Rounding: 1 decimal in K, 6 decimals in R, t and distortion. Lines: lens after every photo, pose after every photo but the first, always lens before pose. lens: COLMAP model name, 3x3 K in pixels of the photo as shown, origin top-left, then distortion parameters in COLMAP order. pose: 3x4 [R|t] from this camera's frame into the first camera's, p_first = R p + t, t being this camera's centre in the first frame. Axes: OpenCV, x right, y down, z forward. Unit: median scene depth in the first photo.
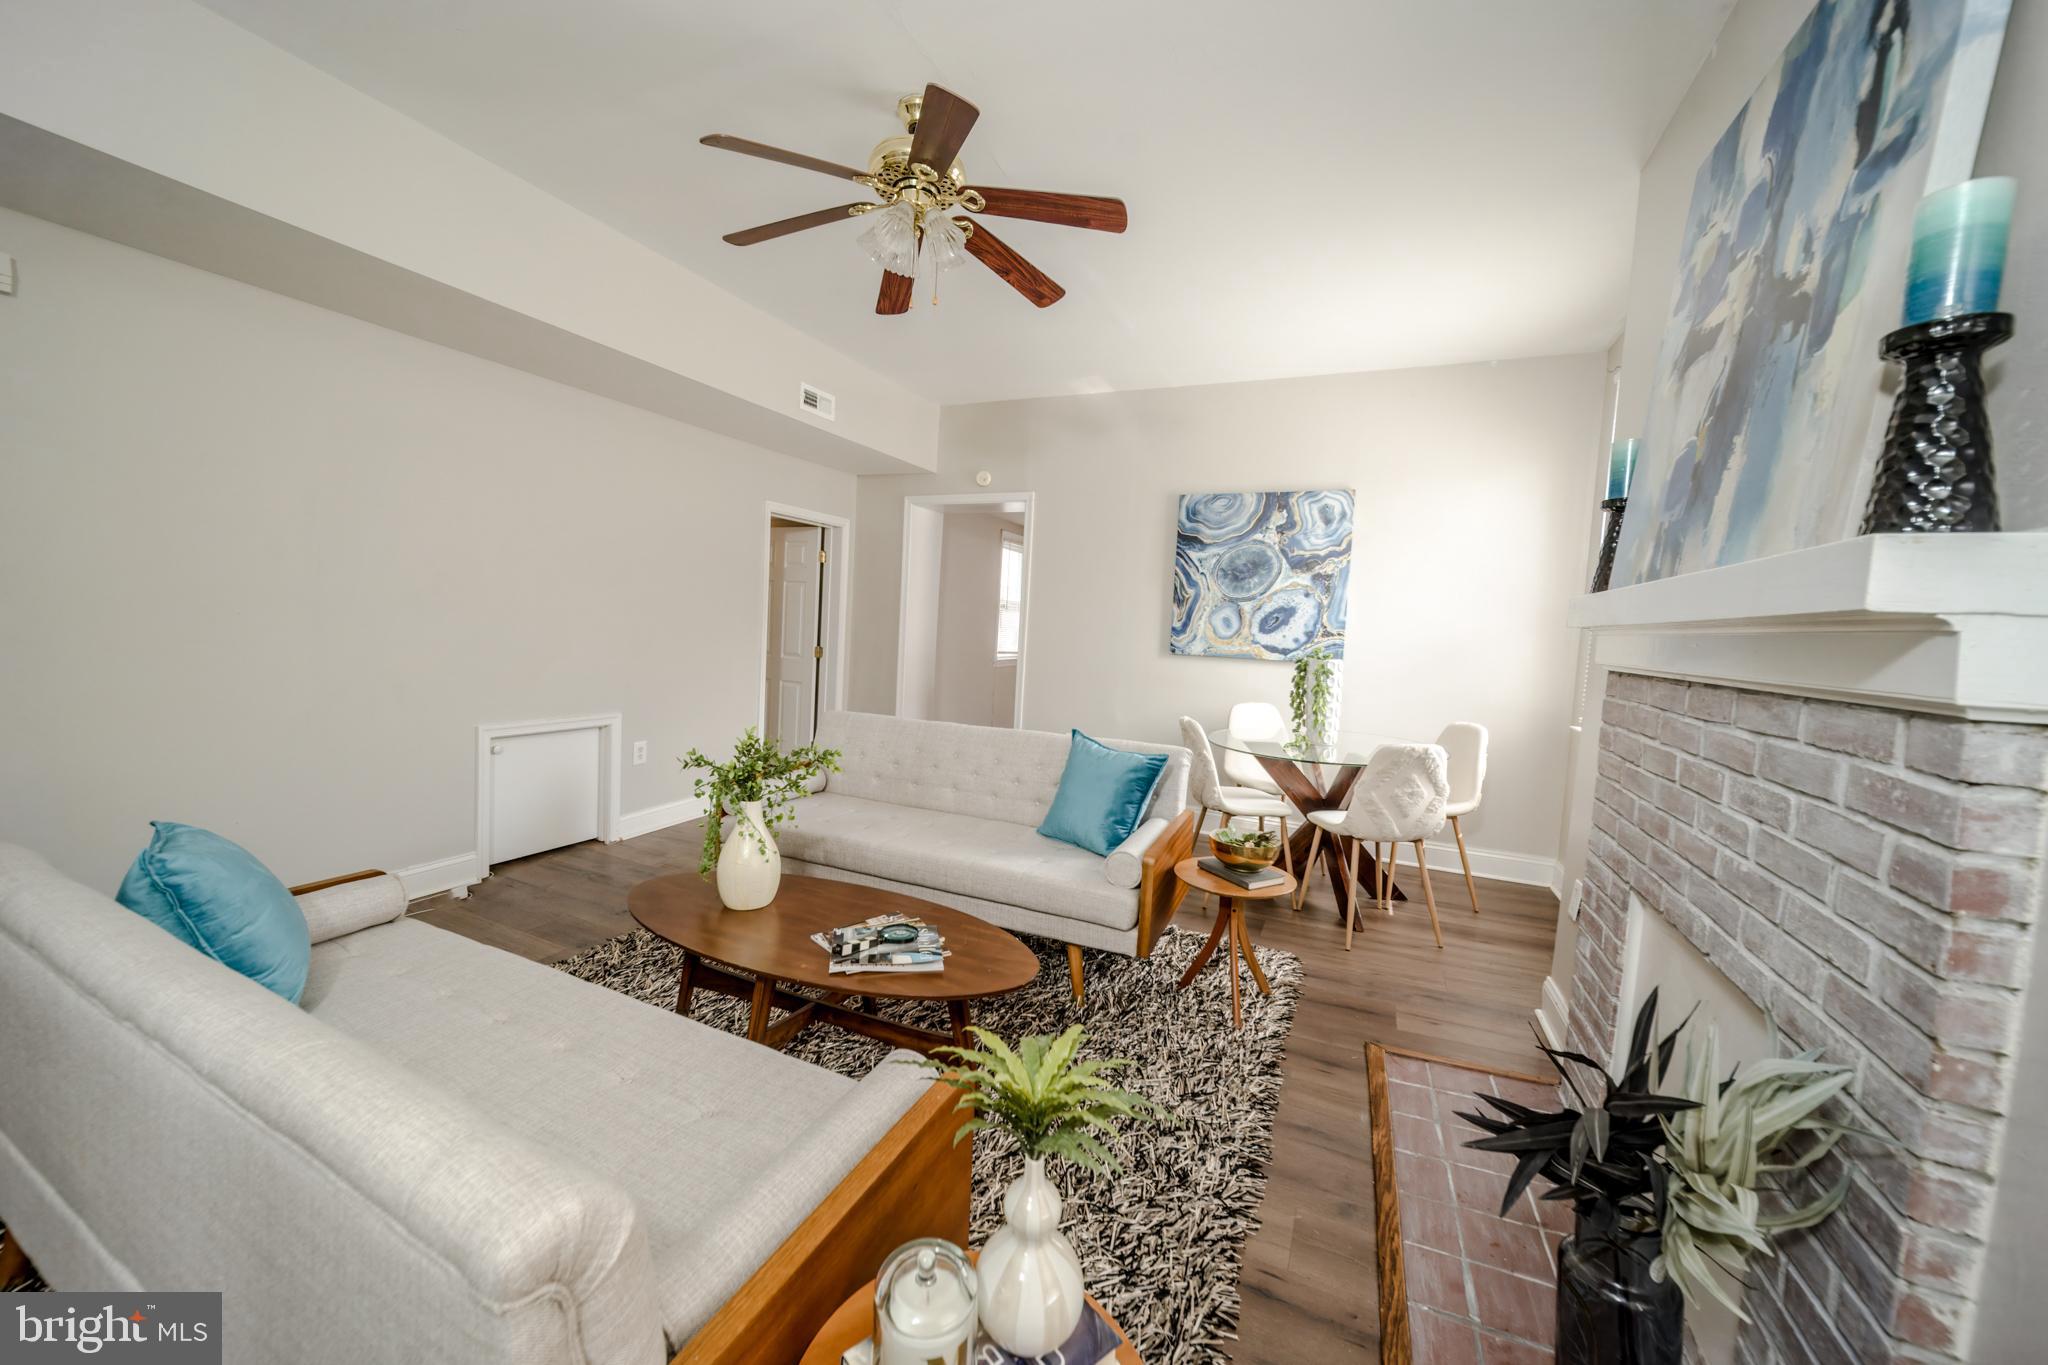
lens RADIAL K [[739.7, 0, 992.4], [0, 739.7, 664.5], [0, 0, 1]] dist [-0.000087, -0.000038]
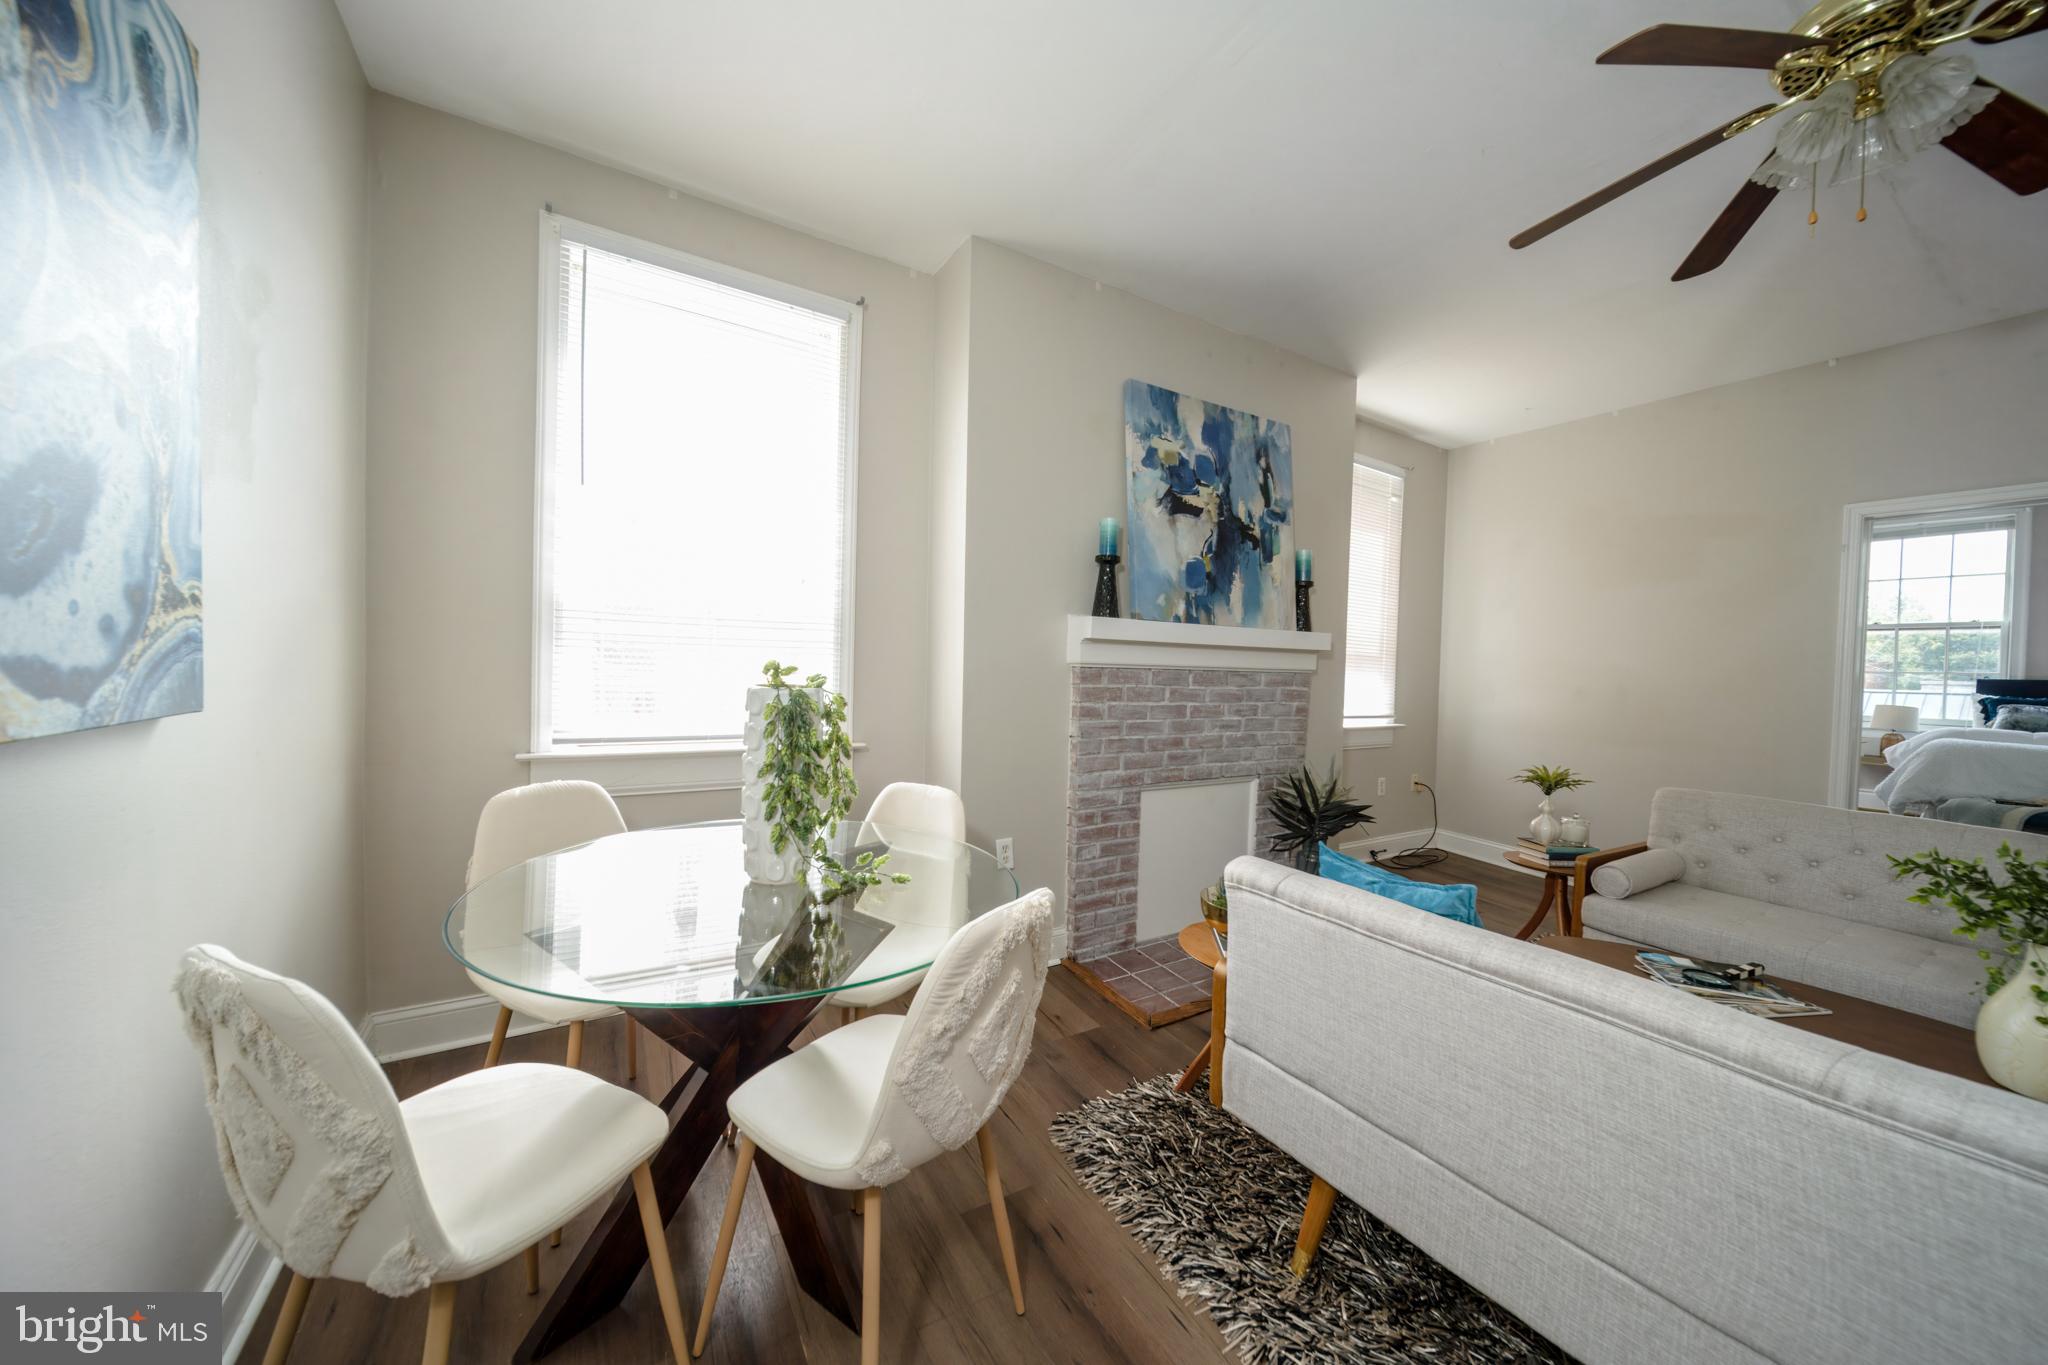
lens RADIAL K [[722.8, 0, 1025.6], [0, 722.8, 679.9], [0, 0, 1]] dist [0.001755, -0.000350]
pose [[-0.849075, -0.085240, 0.521349, 0.083411], [-0.038395, 0.994244, 0.100028, -0.047514], [-0.526875, 0.064914, -0.847460, 1.029675]]
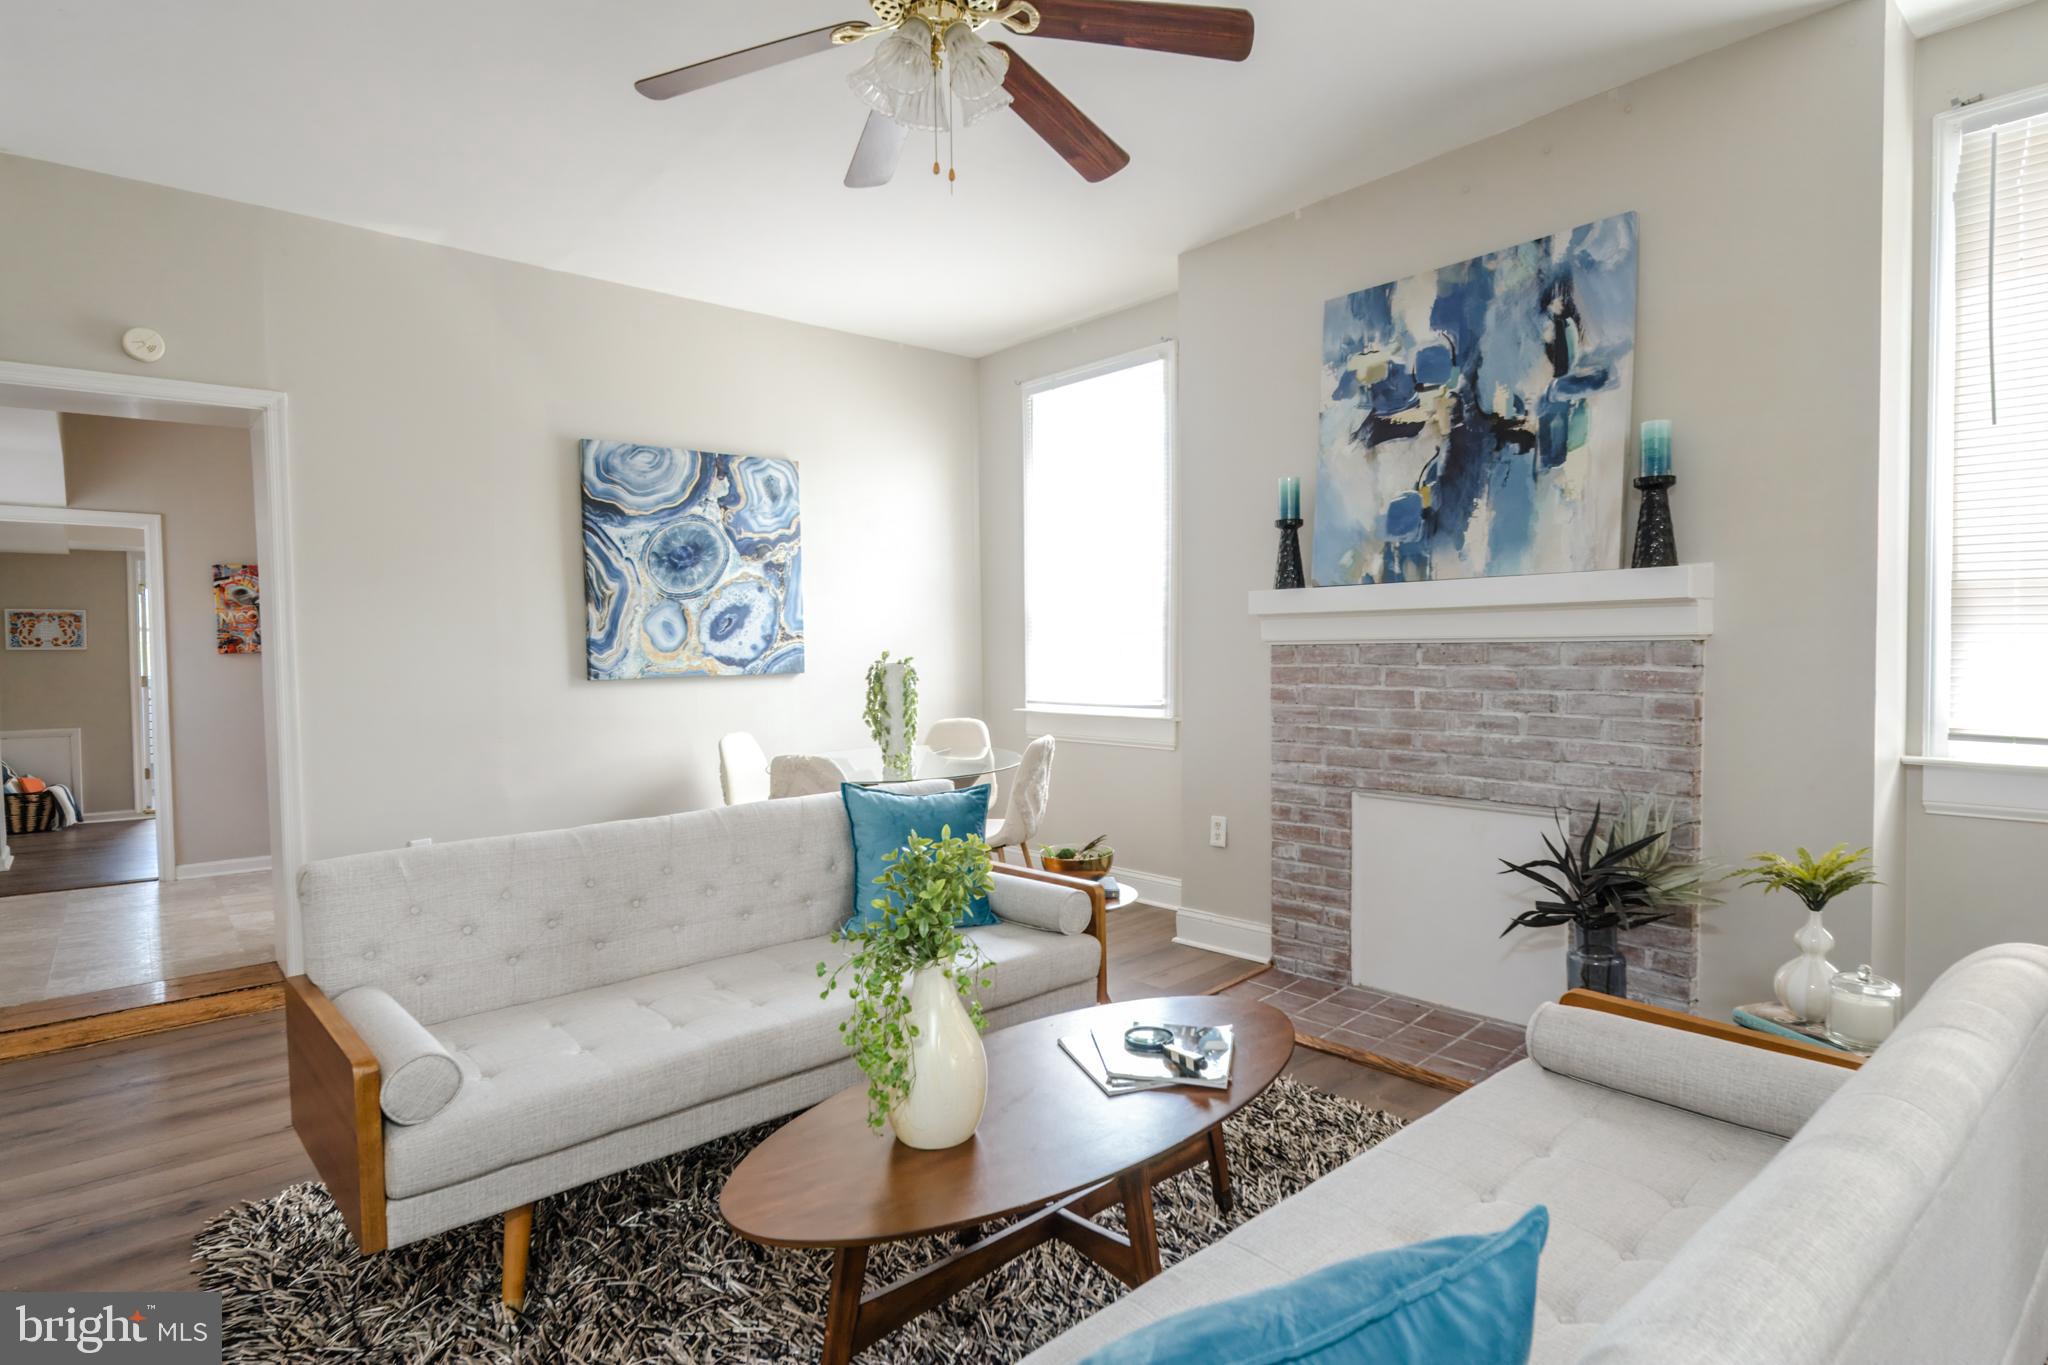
lens RADIAL K [[1096.8, 0, 1005.4], [0, 1096.8, 680.3], [0, 0, 1]] dist [-0.002093, 0.001669]
pose [[0.399476, -0.085636, 0.912735, -0.534544], [0.090577, 0.994443, 0.053659, -0.035730], [-0.912258, 0.061237, 0.405013, 0.290414]]
